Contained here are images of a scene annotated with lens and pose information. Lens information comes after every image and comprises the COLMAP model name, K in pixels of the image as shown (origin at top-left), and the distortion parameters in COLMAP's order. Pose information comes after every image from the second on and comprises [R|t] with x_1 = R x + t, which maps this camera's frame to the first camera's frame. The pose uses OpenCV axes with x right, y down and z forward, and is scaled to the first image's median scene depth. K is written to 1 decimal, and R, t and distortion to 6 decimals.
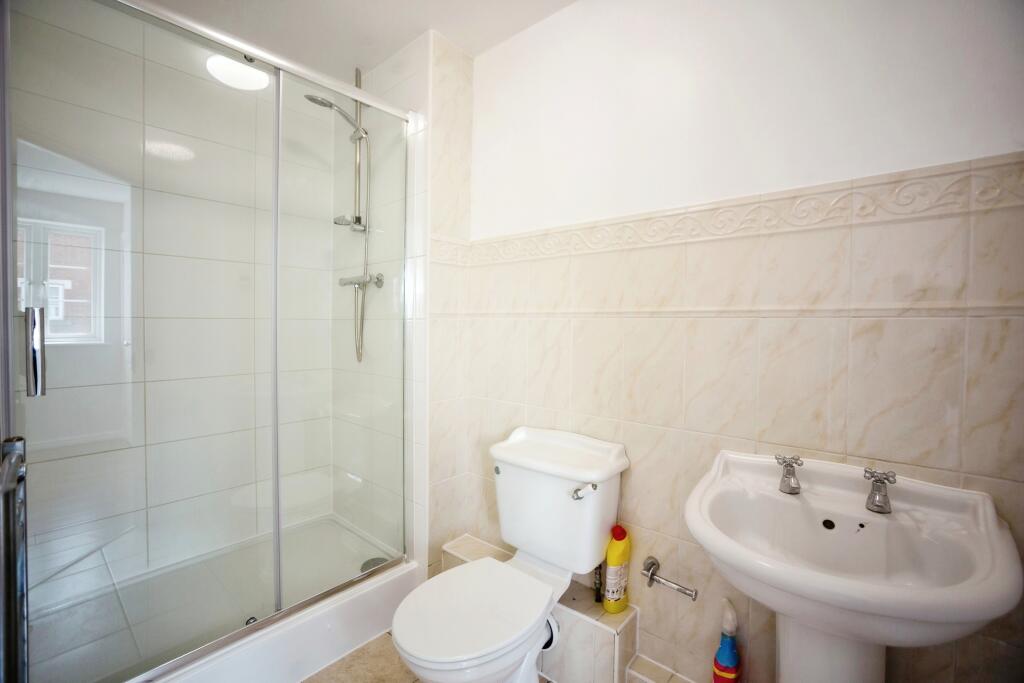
lens RADIAL K [[440.2, 0, 516.2], [0, 440.2, 332.5], [0, 0, 1]] dist [-0.000577, 0.000007]
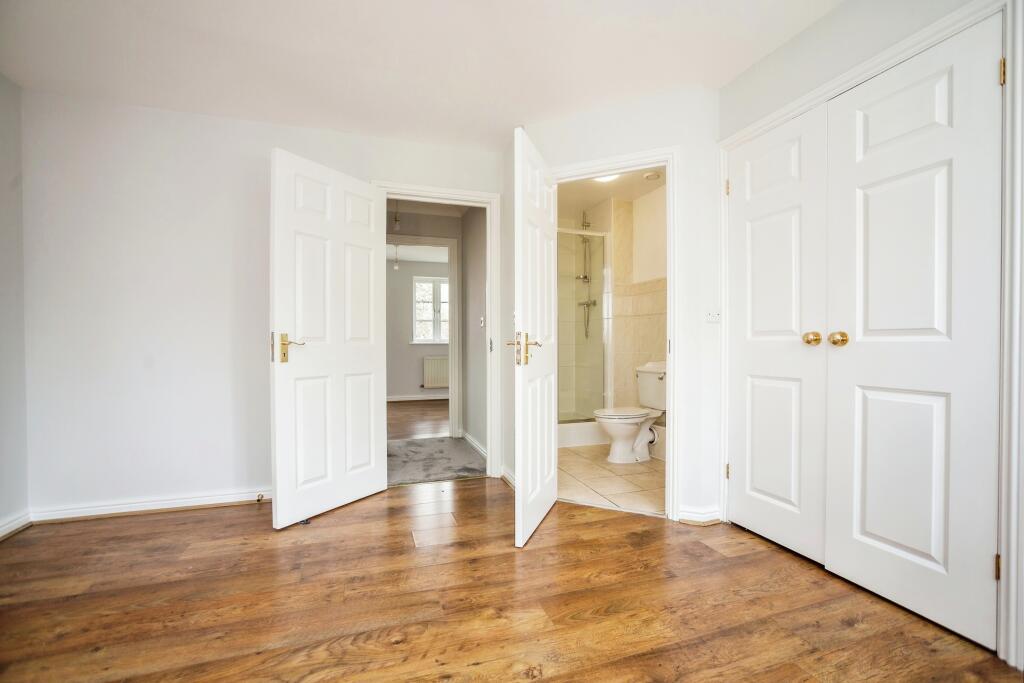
lens RADIAL K [[442.4, 0, 512.0], [0, 442.4, 341.5], [0, 0, 1]] dist [-0.000735, -0.000059]
pose [[0.868356, -0.013178, -0.495766, 0.457938], [0.004630, 0.999819, -0.018468, 0.124141], [0.495919, 0.013741, 0.868260, -1.218914]]
